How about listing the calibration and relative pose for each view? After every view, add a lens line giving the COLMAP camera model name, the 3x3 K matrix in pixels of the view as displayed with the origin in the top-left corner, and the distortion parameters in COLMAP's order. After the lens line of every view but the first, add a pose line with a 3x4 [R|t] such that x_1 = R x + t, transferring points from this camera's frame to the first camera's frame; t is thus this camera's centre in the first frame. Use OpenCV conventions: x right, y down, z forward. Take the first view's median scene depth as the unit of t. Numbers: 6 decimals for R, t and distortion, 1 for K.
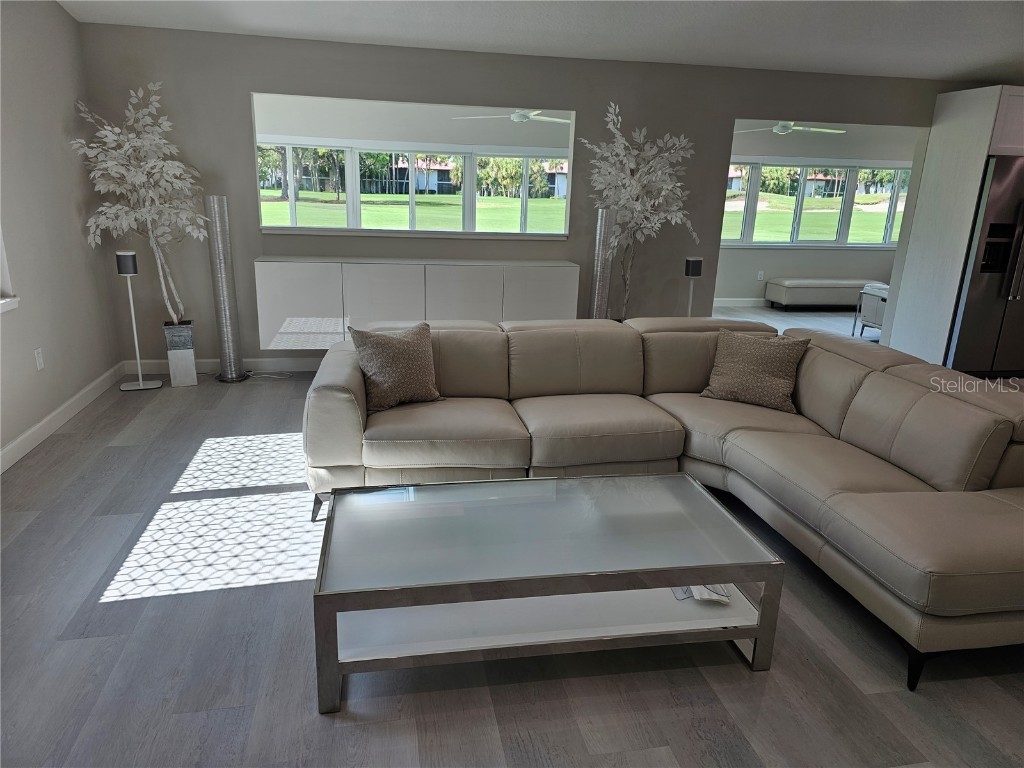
lens RADIAL K [[683.9, 0, 504.3], [0, 683.9, 379.7], [0, 0, 1]] dist [0.029044, -0.018988]
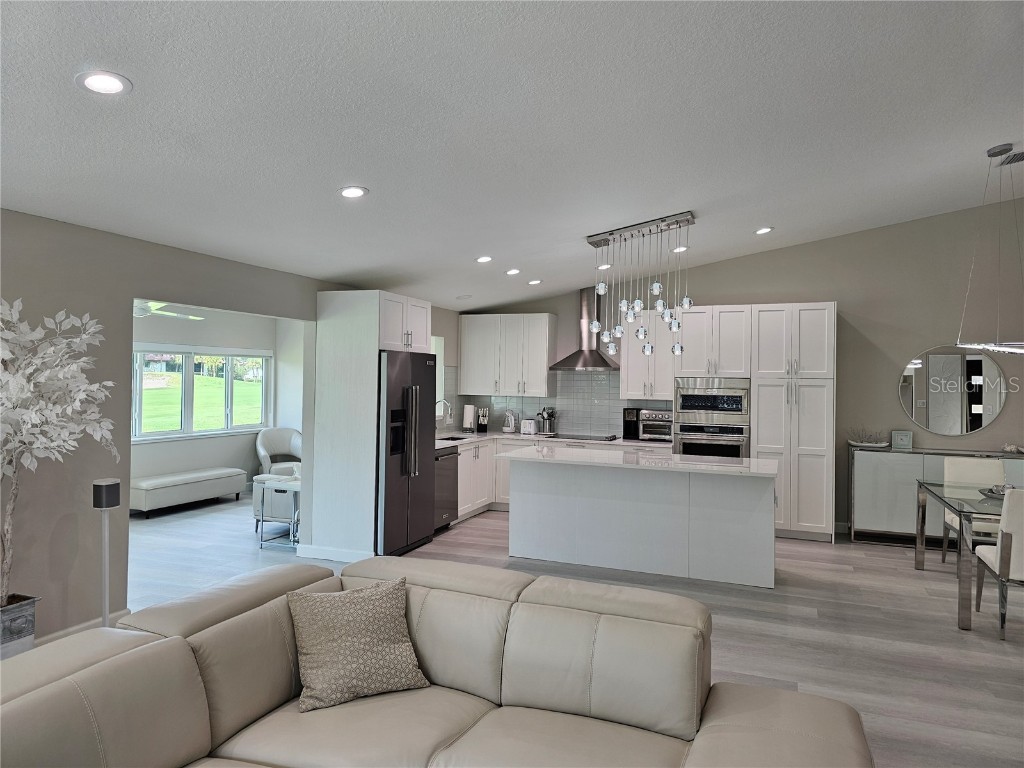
lens RADIAL K [[683.9, 0, 508.3], [0, 683.9, 361.1], [0, 0, 1]] dist [0.029044, -0.018988]
pose [[0.538411, 0.001905, 0.842680, -0.098032], [0.230856, 0.961407, -0.149674, -0.097356], [-0.810444, 0.275124, 0.517192, 0.276802]]
